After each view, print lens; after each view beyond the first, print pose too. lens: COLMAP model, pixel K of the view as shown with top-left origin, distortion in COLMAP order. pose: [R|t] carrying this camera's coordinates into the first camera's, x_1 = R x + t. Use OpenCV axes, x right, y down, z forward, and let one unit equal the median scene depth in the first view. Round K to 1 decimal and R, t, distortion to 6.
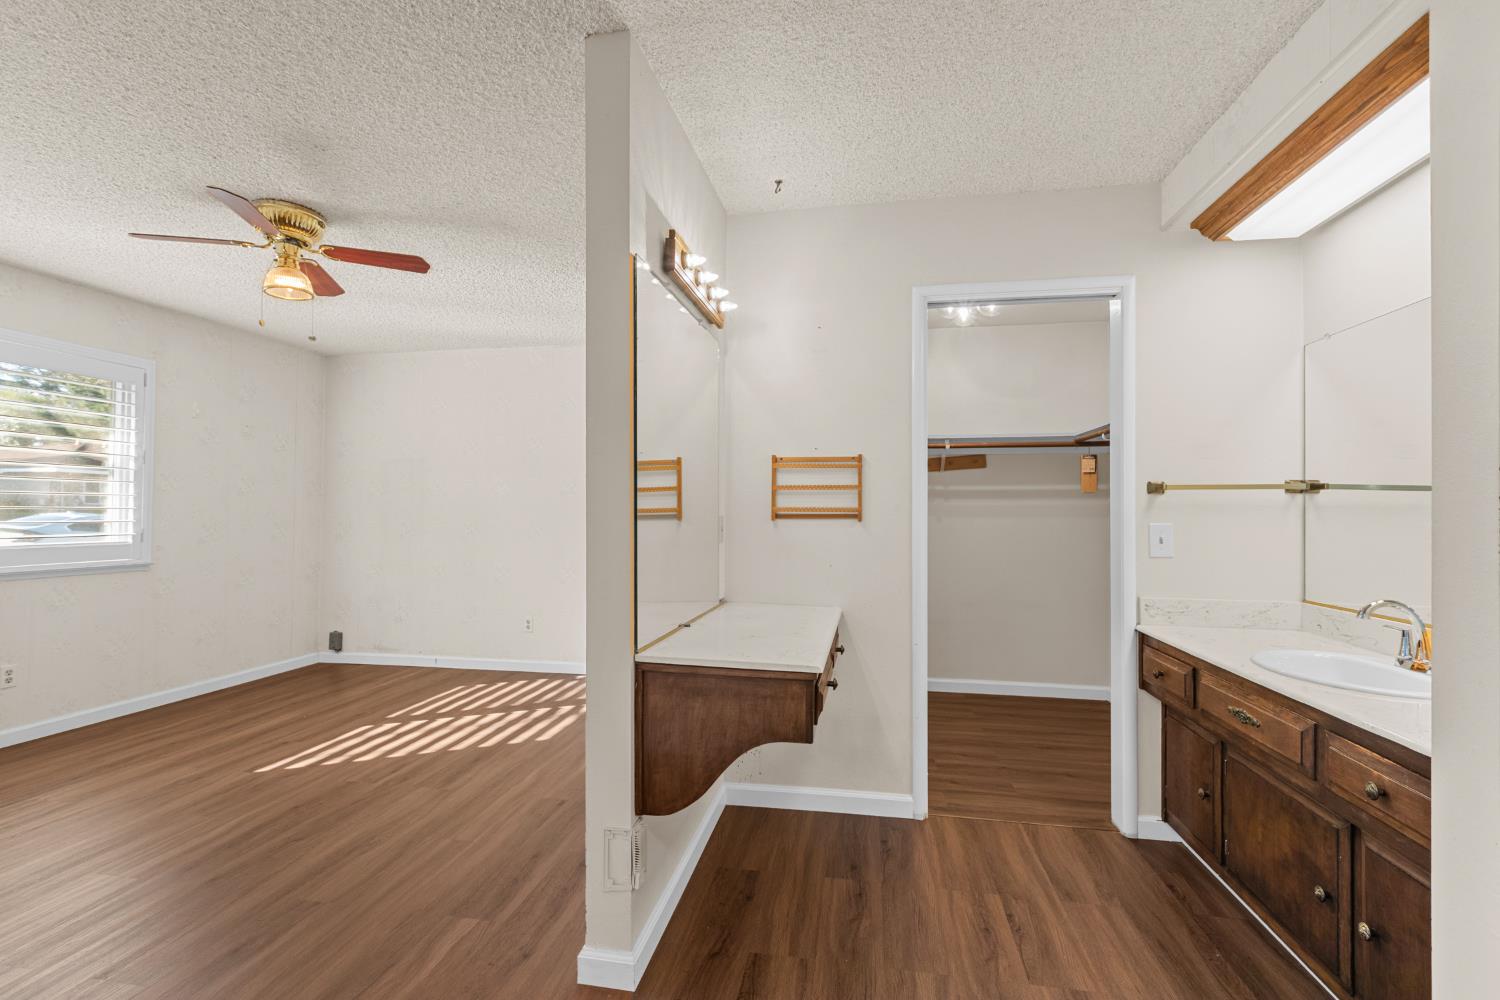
lens RADIAL K [[675.4, 0, 745.8], [0, 675.4, 512.1], [0, 0, 1]] dist [0.000126, -0.000172]
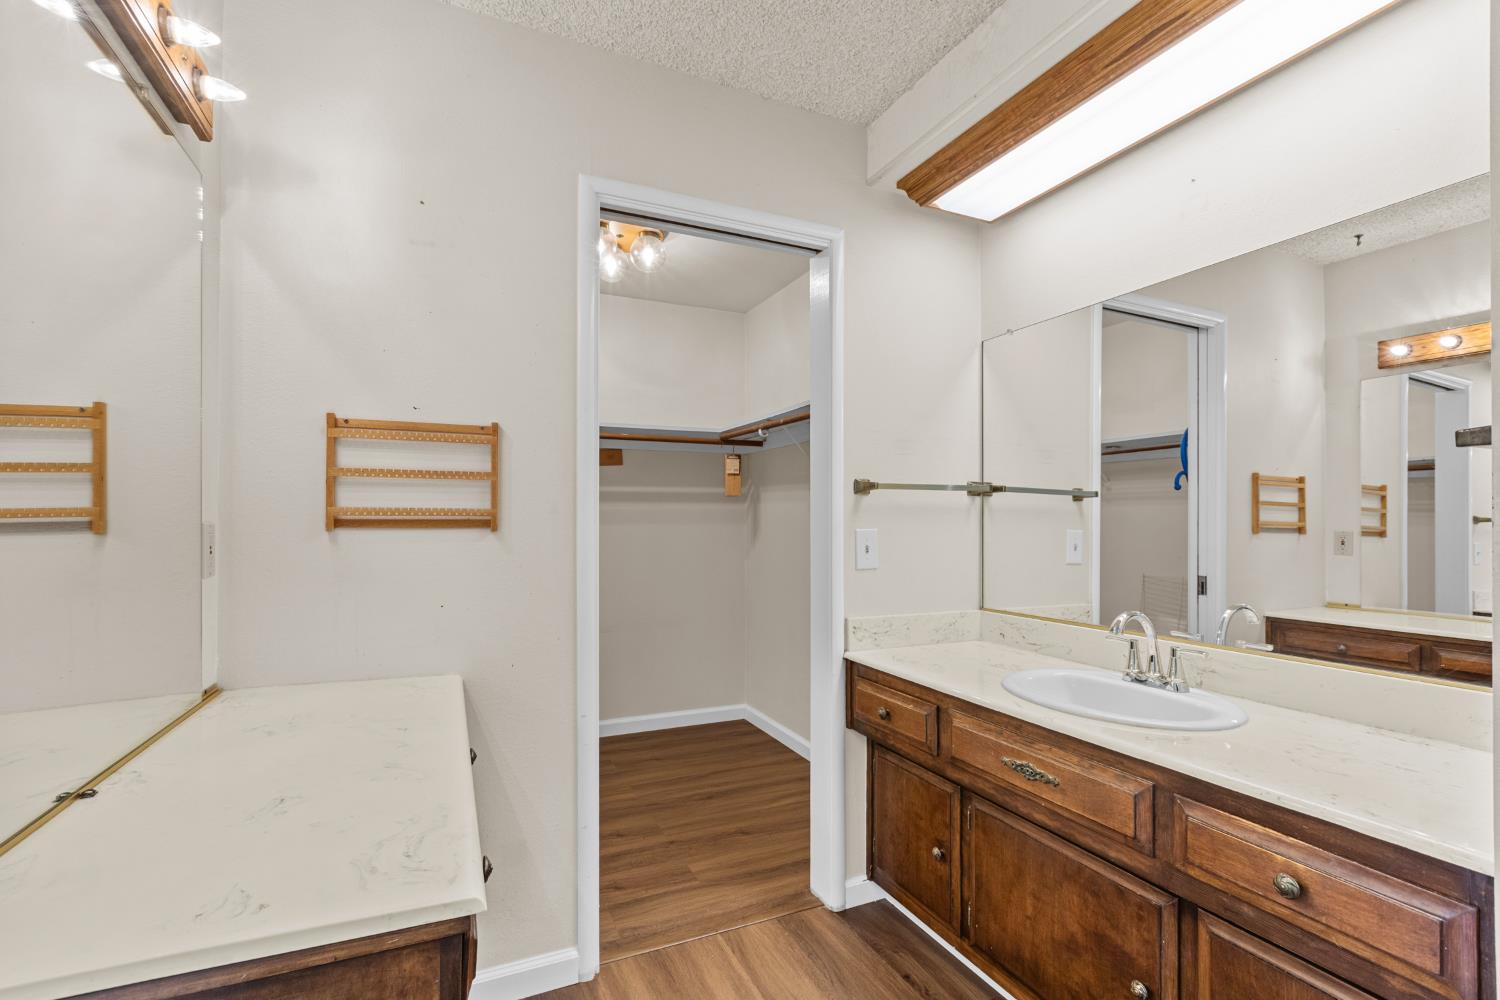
lens RADIAL K [[675.4, 0, 745.8], [0, 675.4, 512.1], [0, 0, 1]] dist [0.000126, -0.000172]
pose [[0.823364, 0.002279, 0.567509, 0.008277], [0.003902, 0.999946, -0.009677, 0.003202], [-0.567500, 0.010182, 0.823311, 0.393058]]
